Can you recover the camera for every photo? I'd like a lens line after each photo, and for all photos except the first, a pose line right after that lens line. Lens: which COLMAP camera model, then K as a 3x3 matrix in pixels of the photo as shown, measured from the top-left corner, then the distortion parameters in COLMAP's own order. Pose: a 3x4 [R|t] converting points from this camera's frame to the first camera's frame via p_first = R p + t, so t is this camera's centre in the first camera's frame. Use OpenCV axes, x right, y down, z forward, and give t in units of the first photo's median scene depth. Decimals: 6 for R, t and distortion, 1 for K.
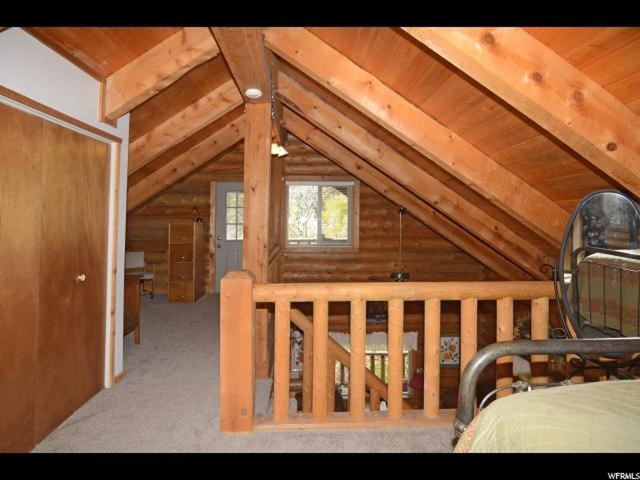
lens RADIAL K [[374.8, 0, 308.7], [0, 374.8, 229.8], [0, 0, 1]] dist [-0.019587, 0.001245]
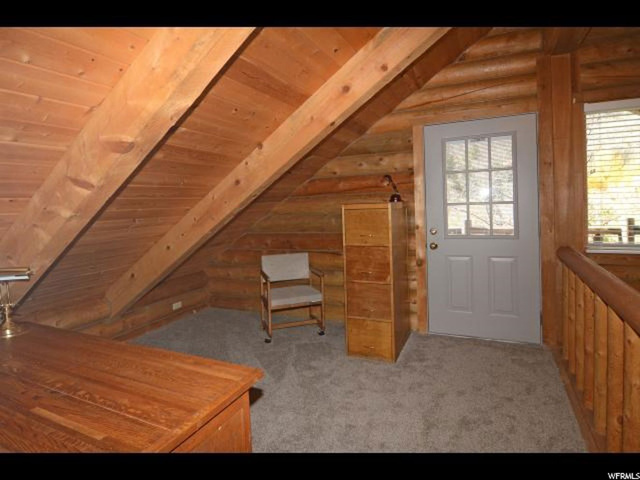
lens RADIAL K [[374.8, 0, 308.7], [0, 374.8, 229.8], [0, 0, 1]] dist [-0.019587, 0.001245]
pose [[0.896139, -0.006865, -0.443721, -0.160851], [0.045424, 0.996048, 0.076326, -0.028257], [0.441443, -0.088554, 0.892909, 0.443652]]
